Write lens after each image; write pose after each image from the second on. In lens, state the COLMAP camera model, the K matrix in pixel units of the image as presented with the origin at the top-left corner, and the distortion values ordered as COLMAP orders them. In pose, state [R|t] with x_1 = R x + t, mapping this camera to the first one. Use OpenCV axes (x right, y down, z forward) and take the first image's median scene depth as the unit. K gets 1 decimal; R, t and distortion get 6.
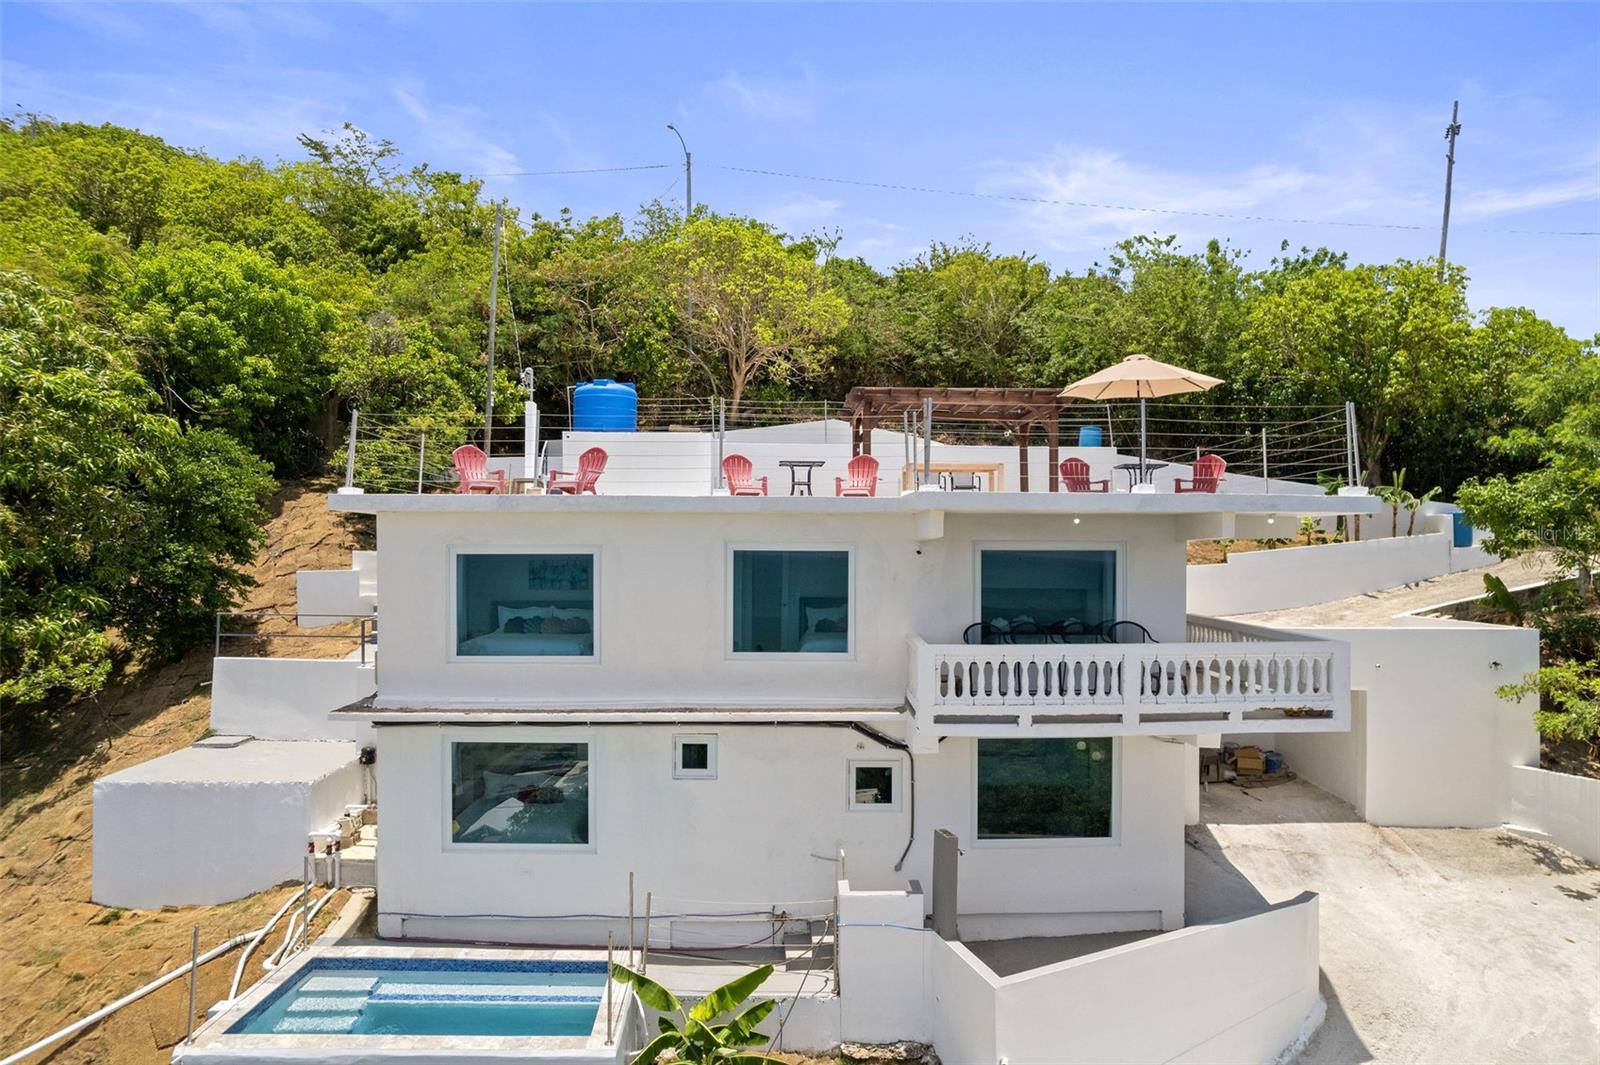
lens RADIAL K [[1041.1, 0, 800.4], [0, 1041.1, 538.2], [0, 0, 1]] dist [-0.066073, 0.055008]
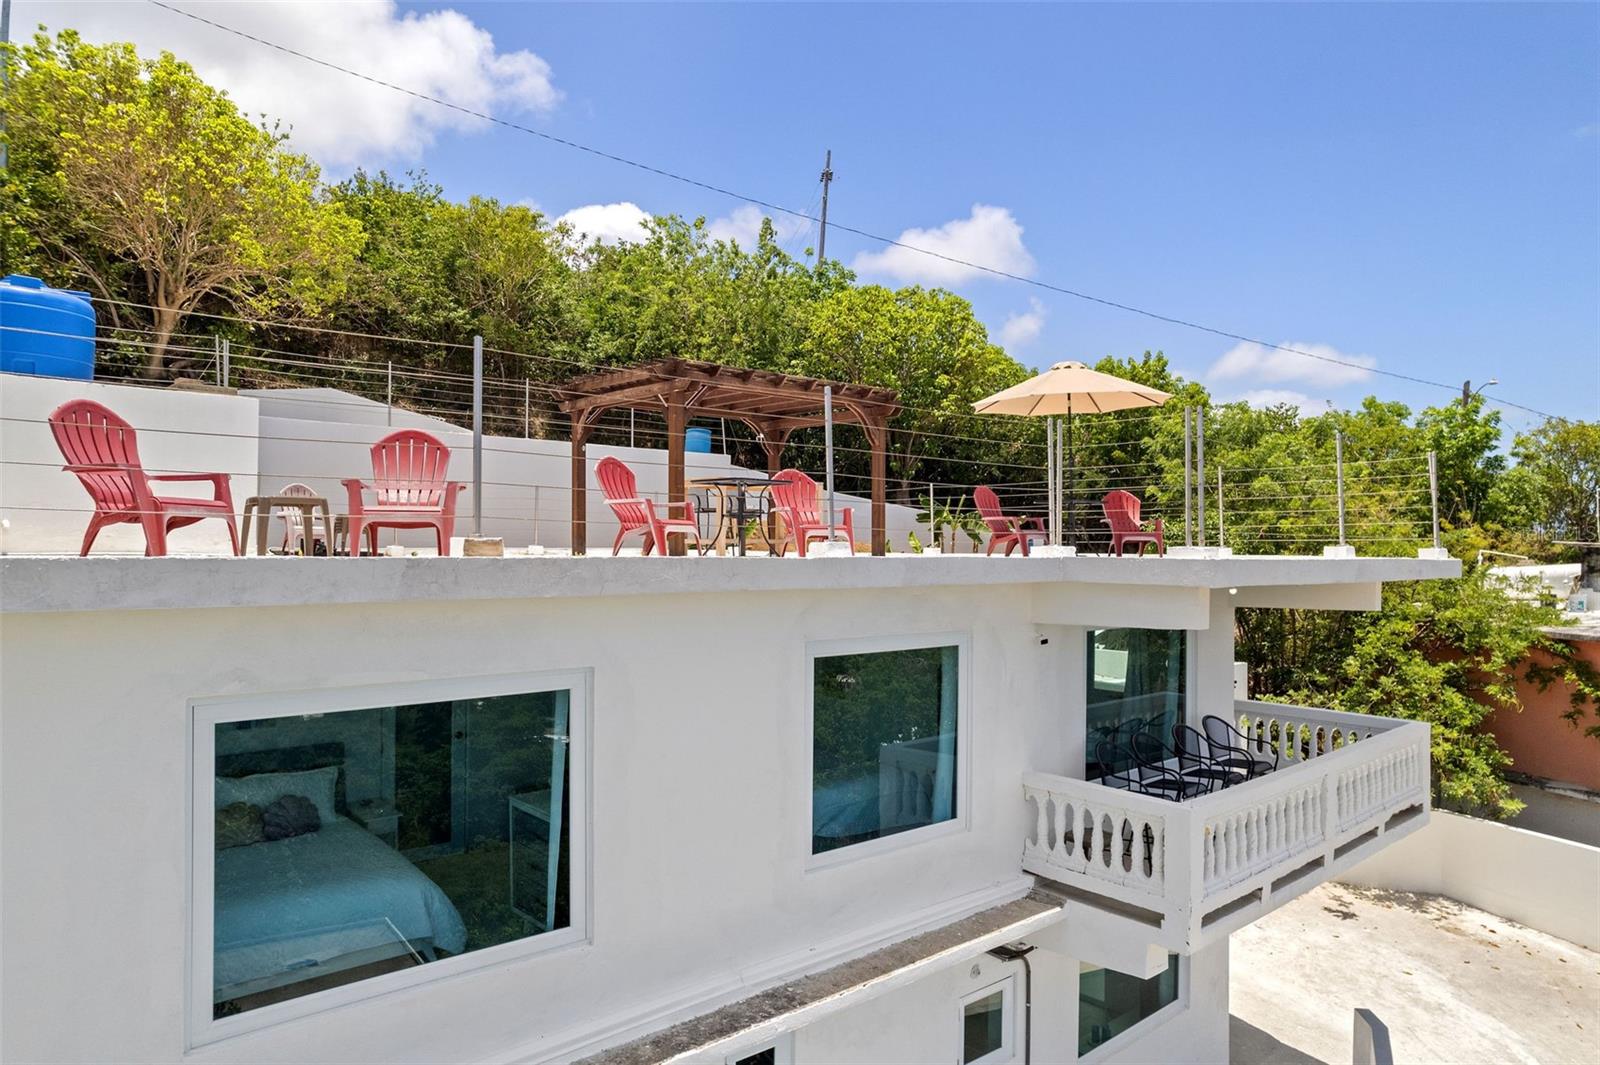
lens RADIAL K [[1041.1, 0, 800.3], [0, 1041.1, 533.0], [0, 0, 1]] dist [-0.066073, 0.055008]
pose [[0.766688, 0.007863, 0.641972, -0.343102], [-0.011459, 0.999933, 0.001437, -0.043224], [-0.641918, -0.008458, 0.766727, 0.525743]]
